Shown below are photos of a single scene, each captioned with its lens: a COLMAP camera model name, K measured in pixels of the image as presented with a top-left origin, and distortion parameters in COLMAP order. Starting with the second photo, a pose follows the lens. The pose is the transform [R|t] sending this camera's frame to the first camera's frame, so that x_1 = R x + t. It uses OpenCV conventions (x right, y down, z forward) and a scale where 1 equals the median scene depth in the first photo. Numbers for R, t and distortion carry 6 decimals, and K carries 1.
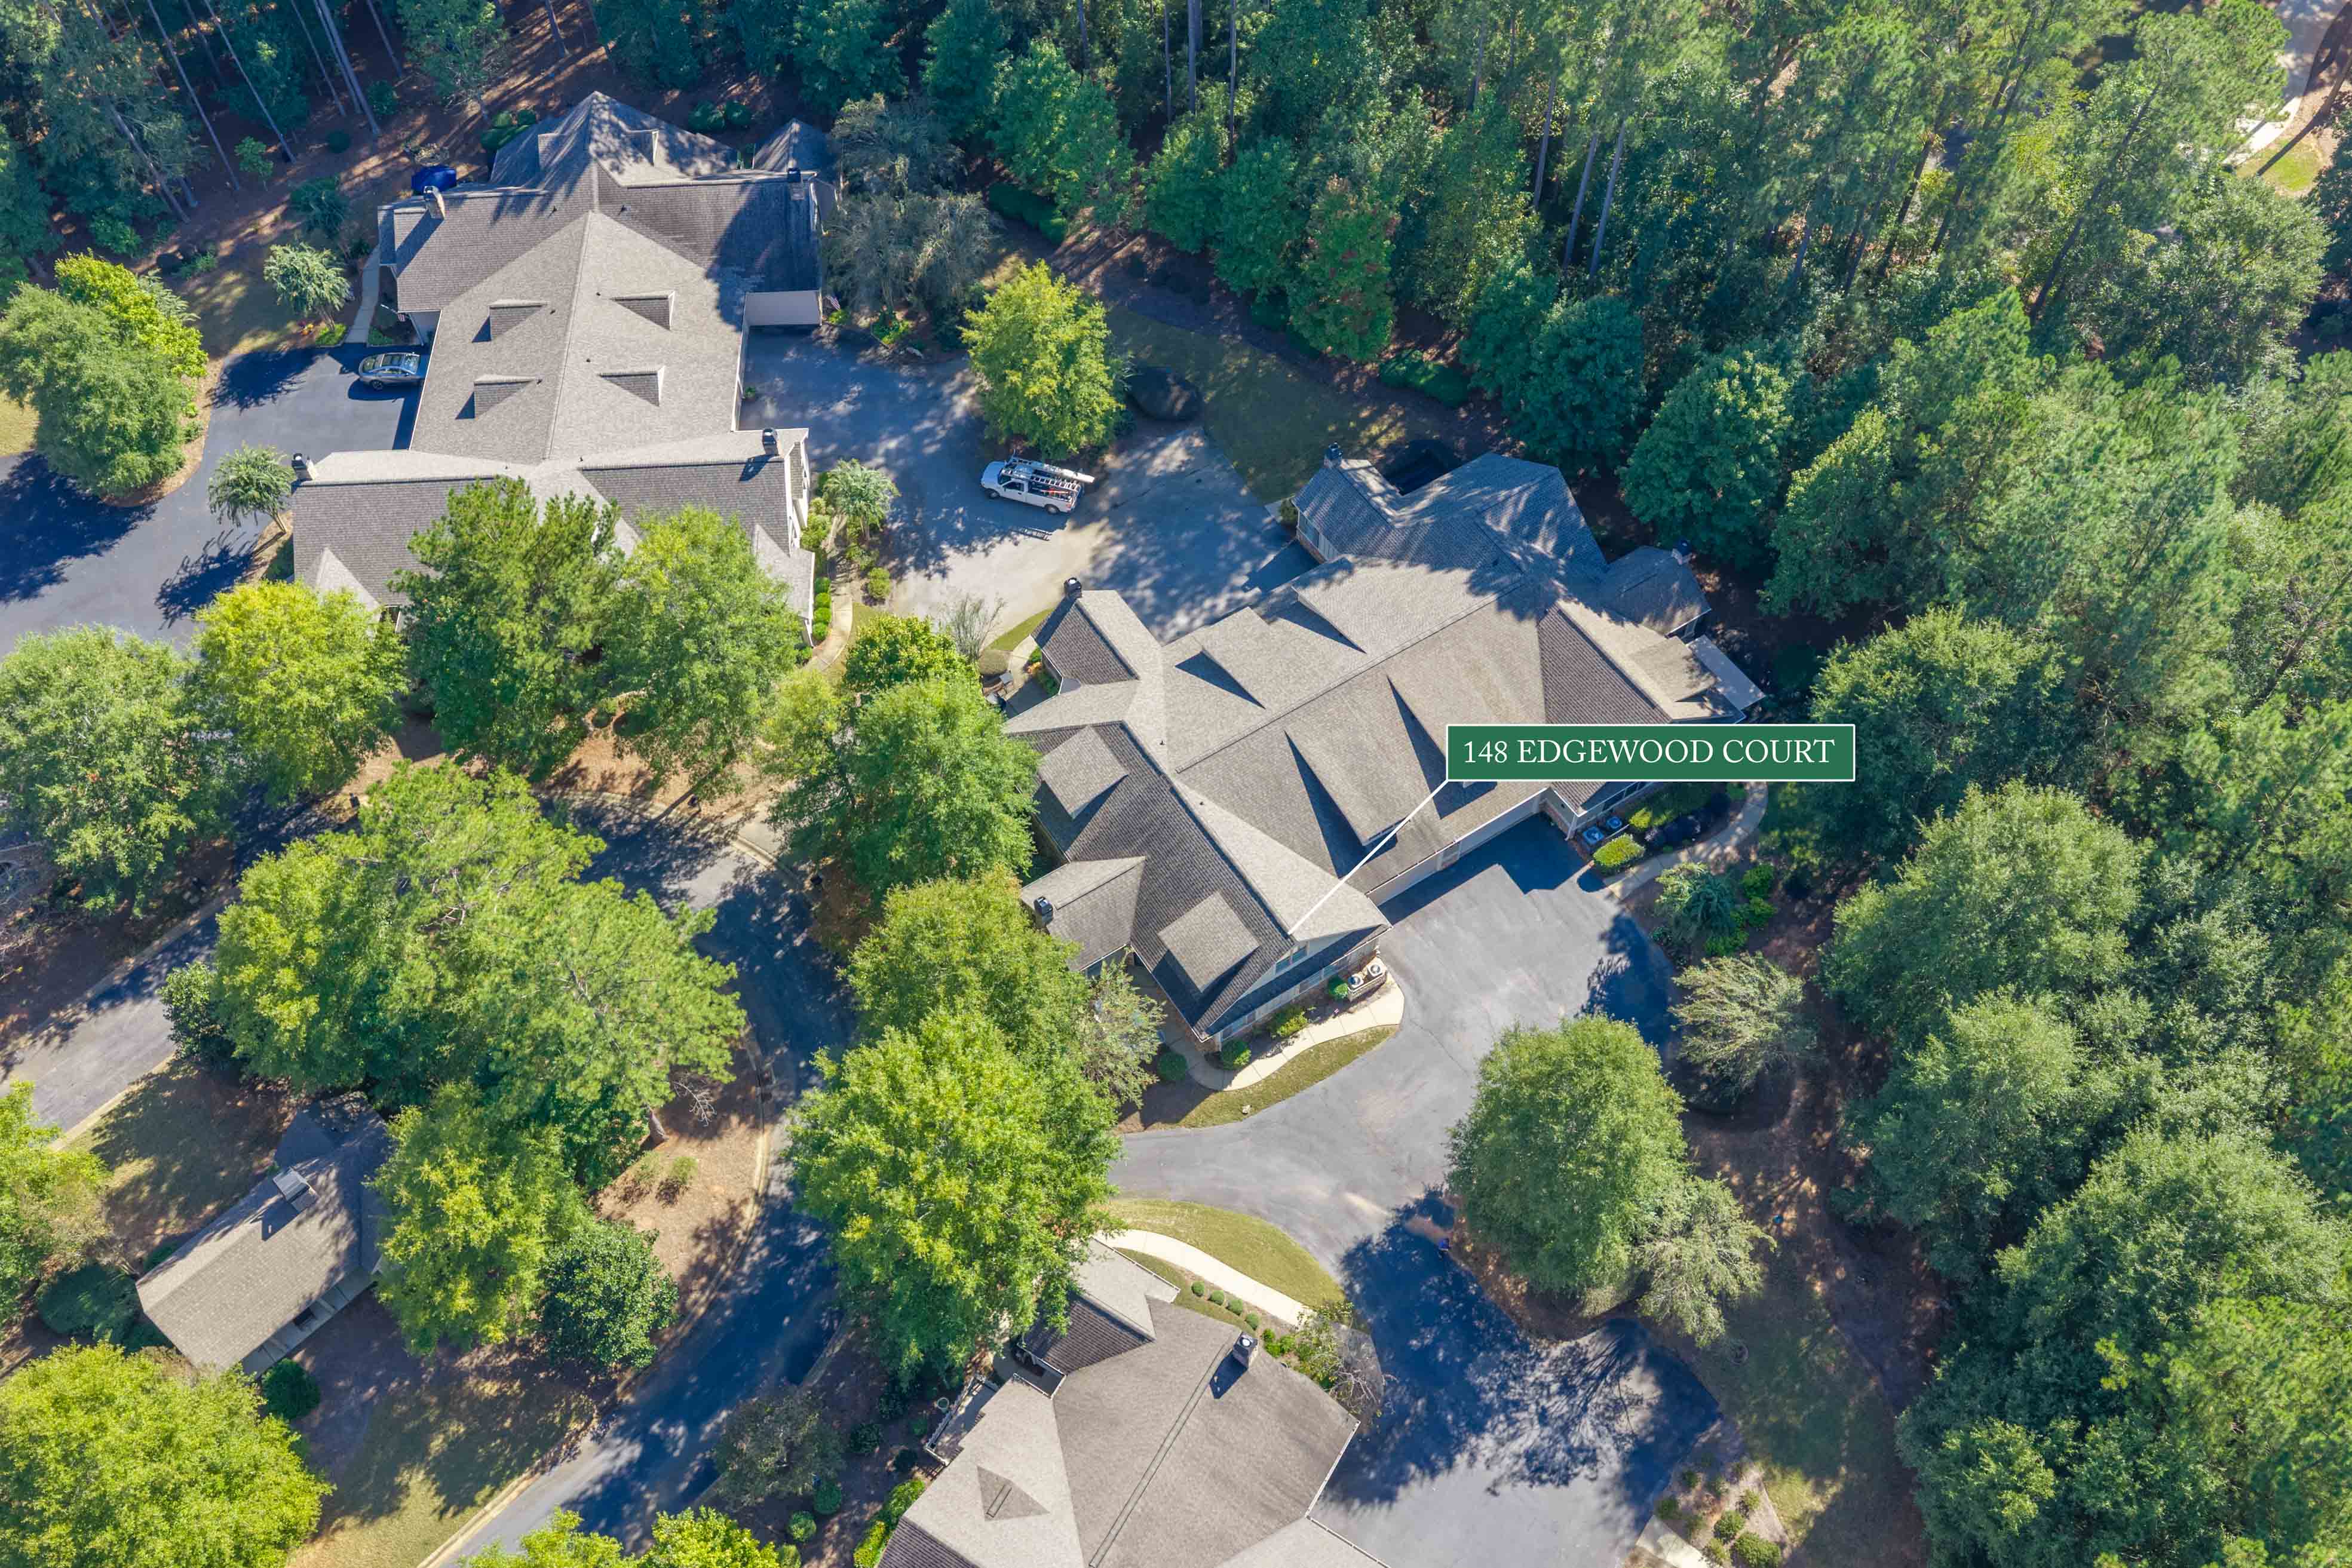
lens RADIAL K [[1941.9, 0, 1179.2], [0, 1941.9, 776.5], [0, 0, 1]] dist [0.025301, -0.041263]
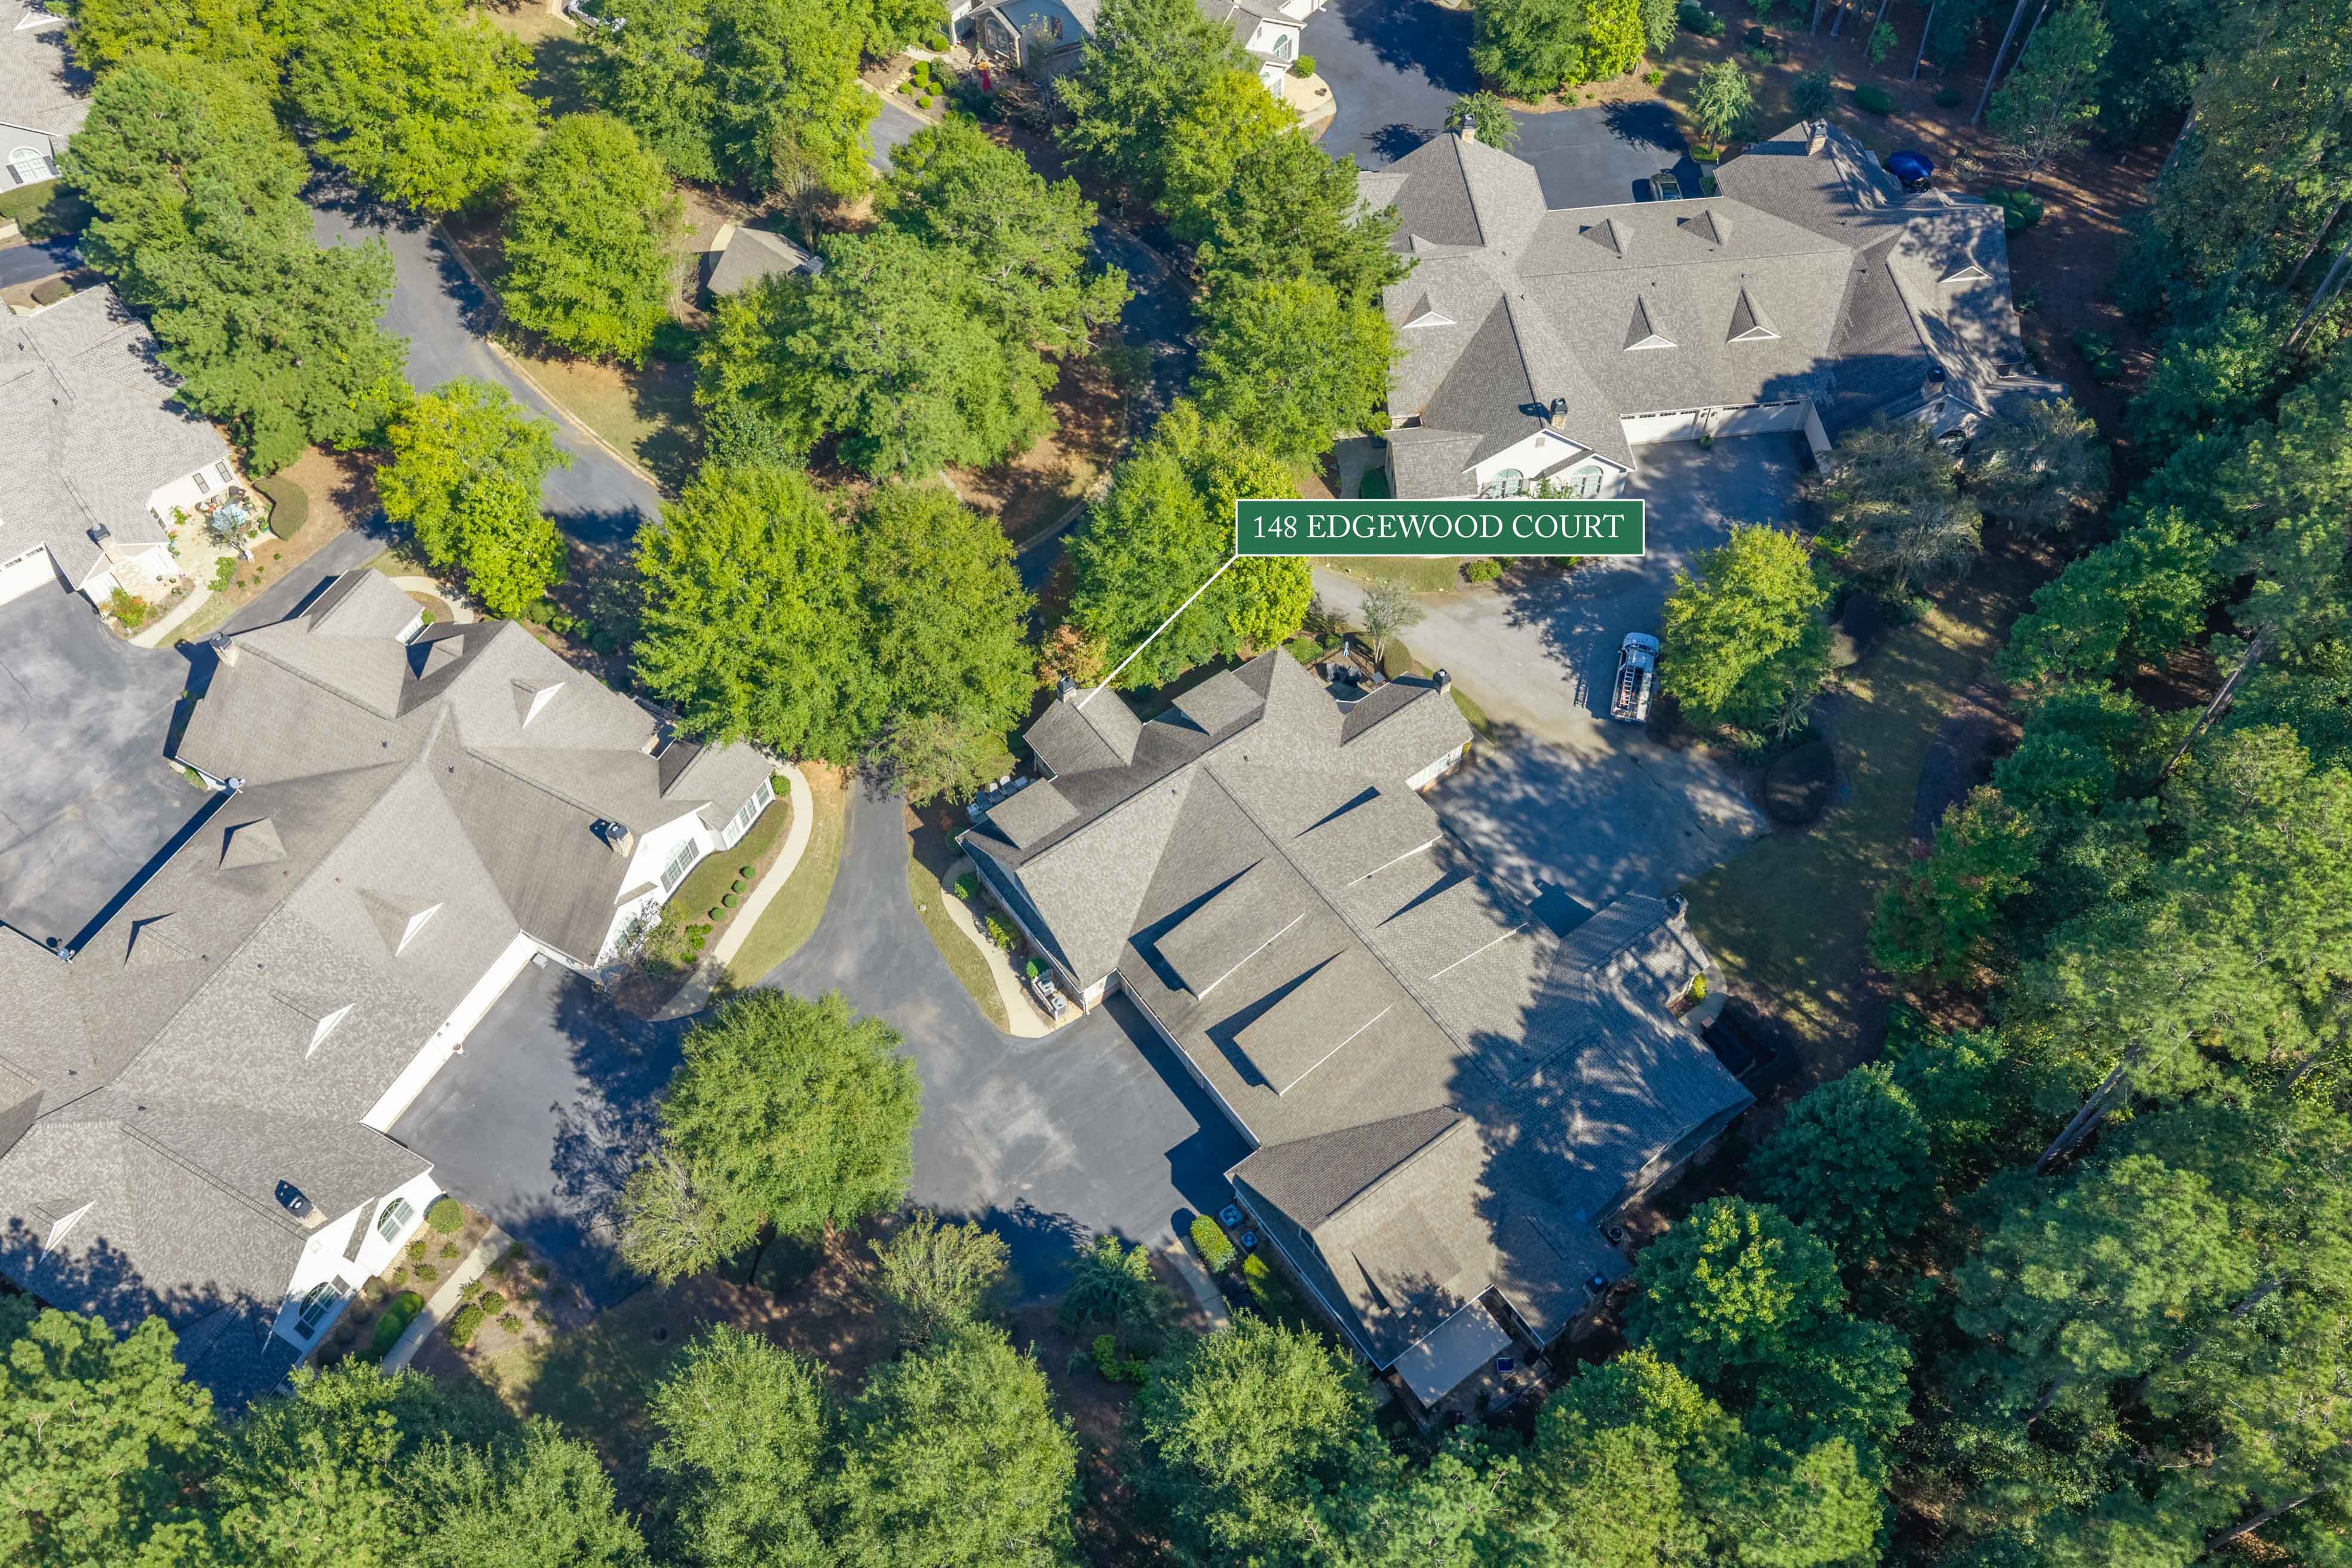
lens RADIAL K [[1941.9, 0, 1179.2], [0, 1941.9, 776.5], [0, 0, 1]] dist [0.025301, -0.041263]
pose [[0.058923, 0.829721, -0.555060, 0.555658], [-0.825410, 0.353218, 0.440380, -0.427915], [0.561450, 0.432203, 0.705673, 0.271120]]
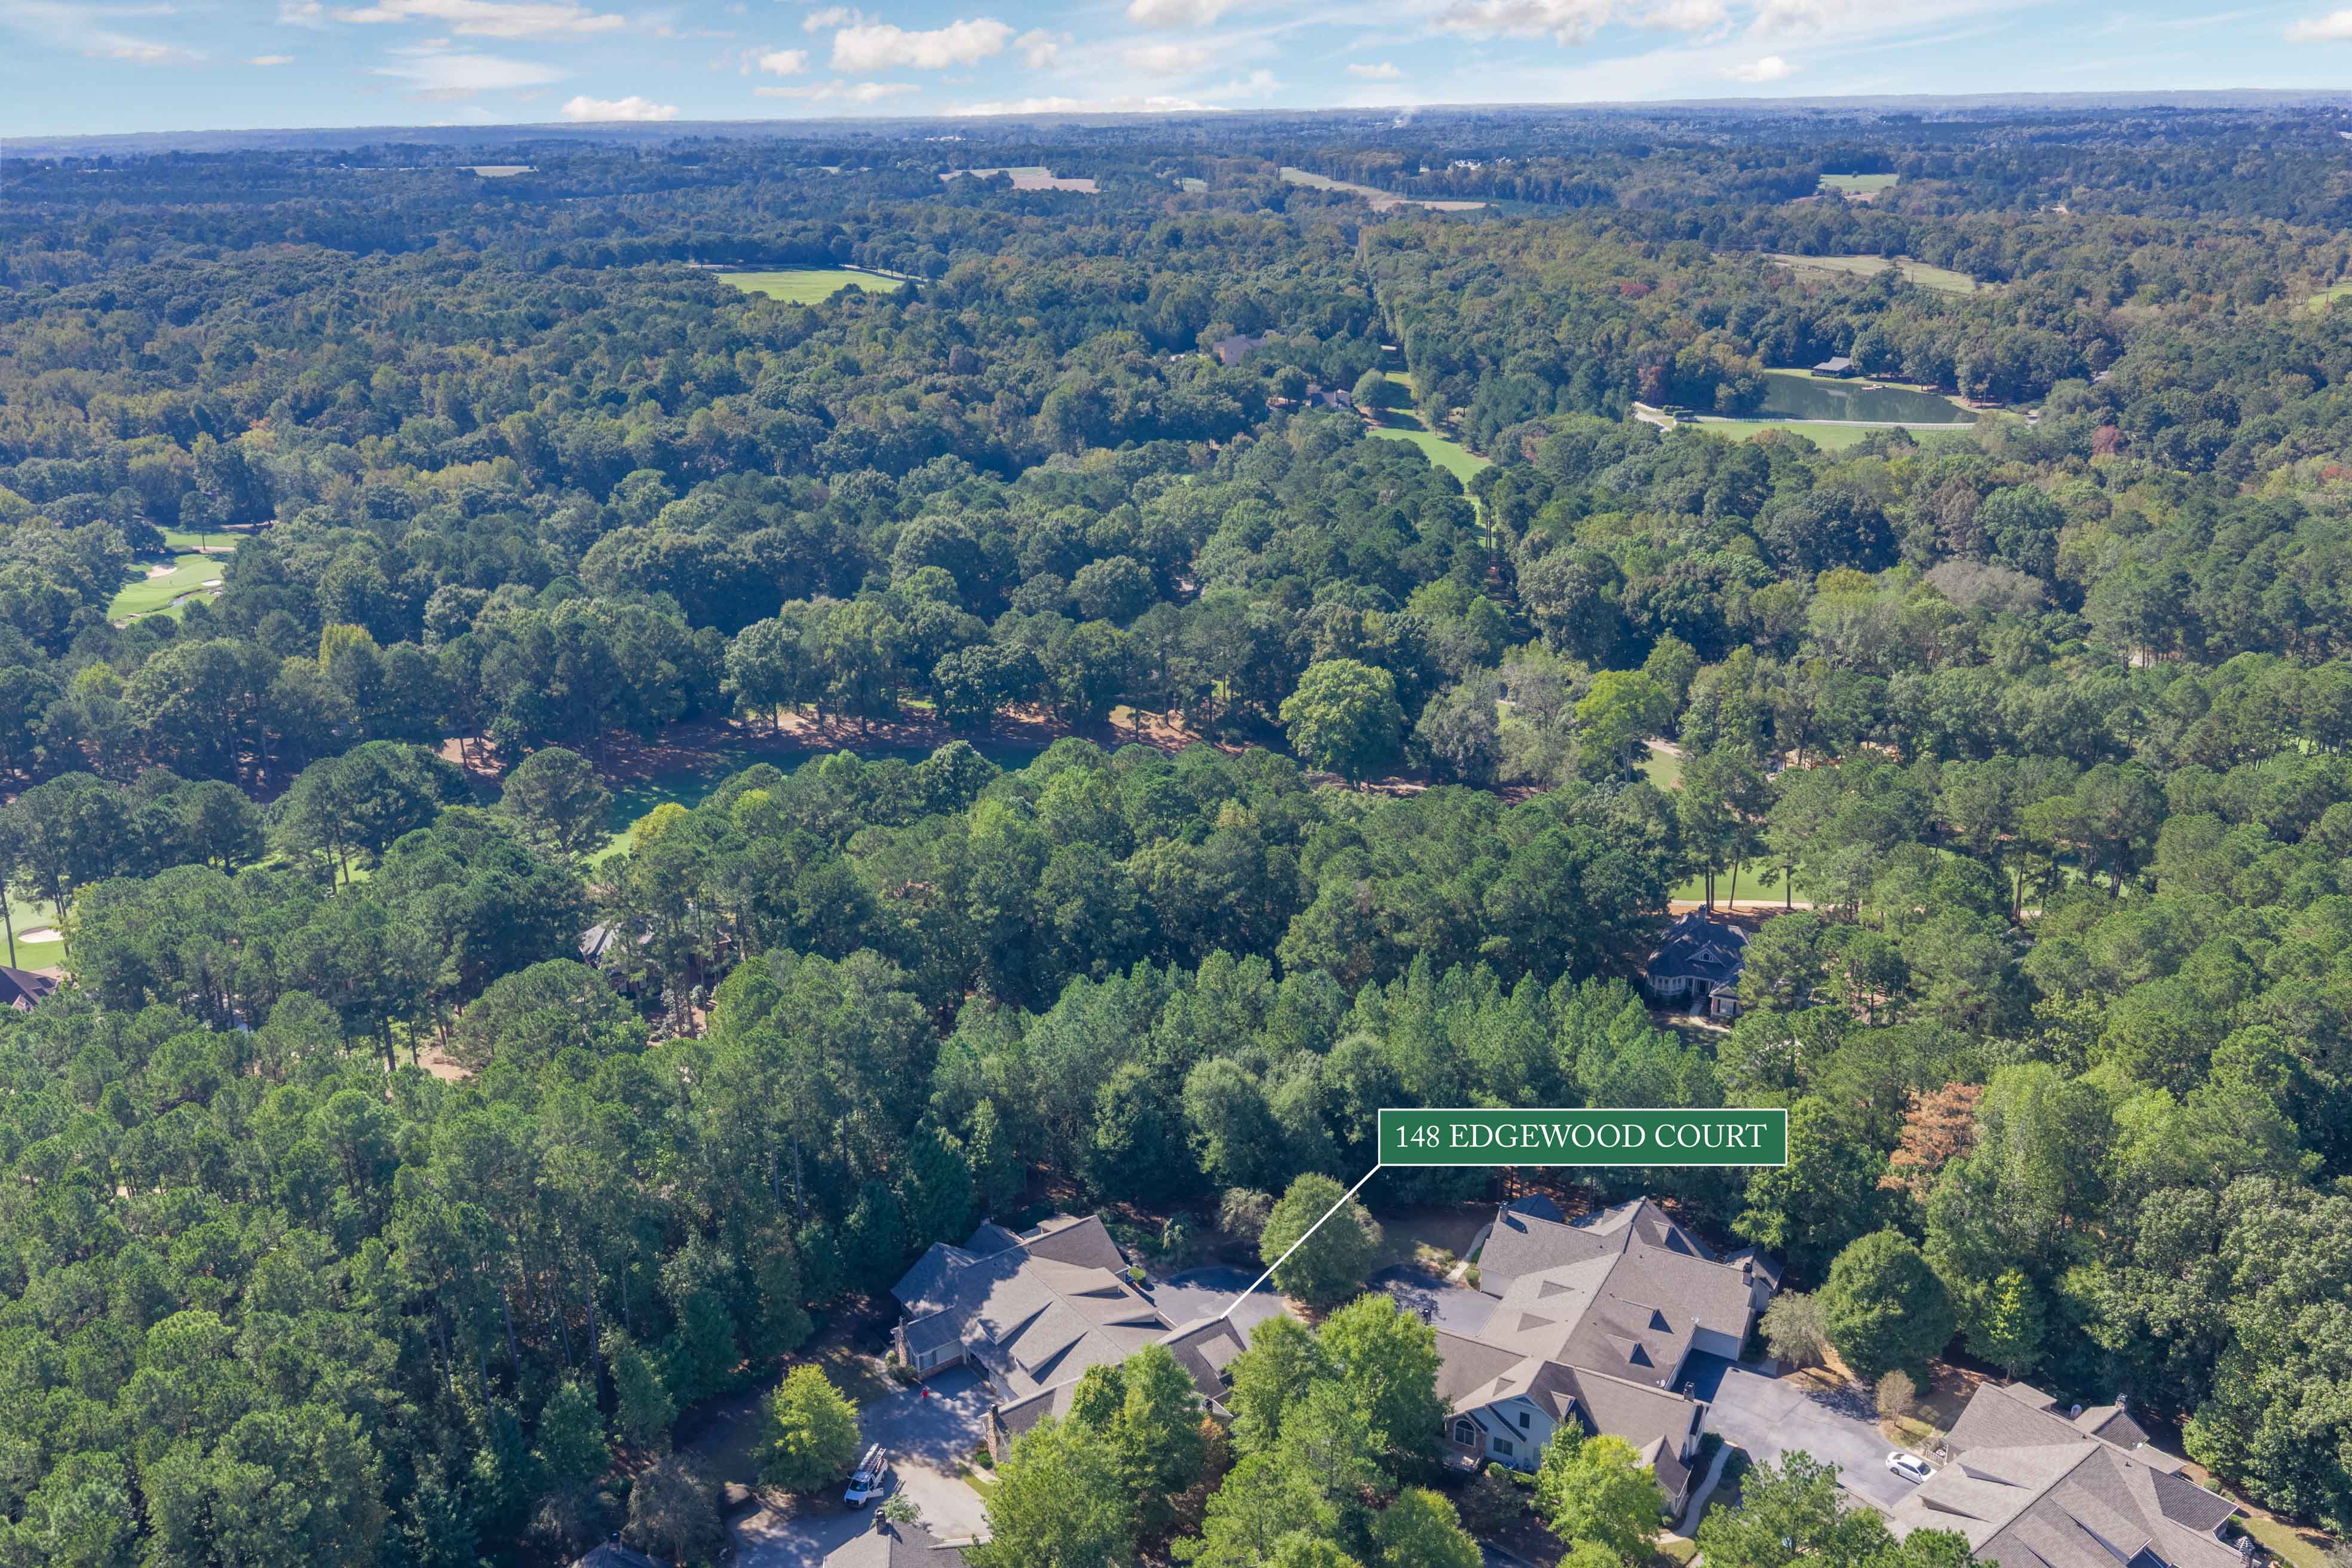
lens RADIAL K [[1901.3, 0, 1194.5], [0, 1901.3, 792.1], [0, 0, 1]] dist [0.001578, 0.002874]
pose [[-0.052087, -0.294769, 0.954148, -1.611416], [0.838544, 0.505970, 0.202087, -0.600178], [-0.542339, 0.810621, 0.220822, 0.093063]]
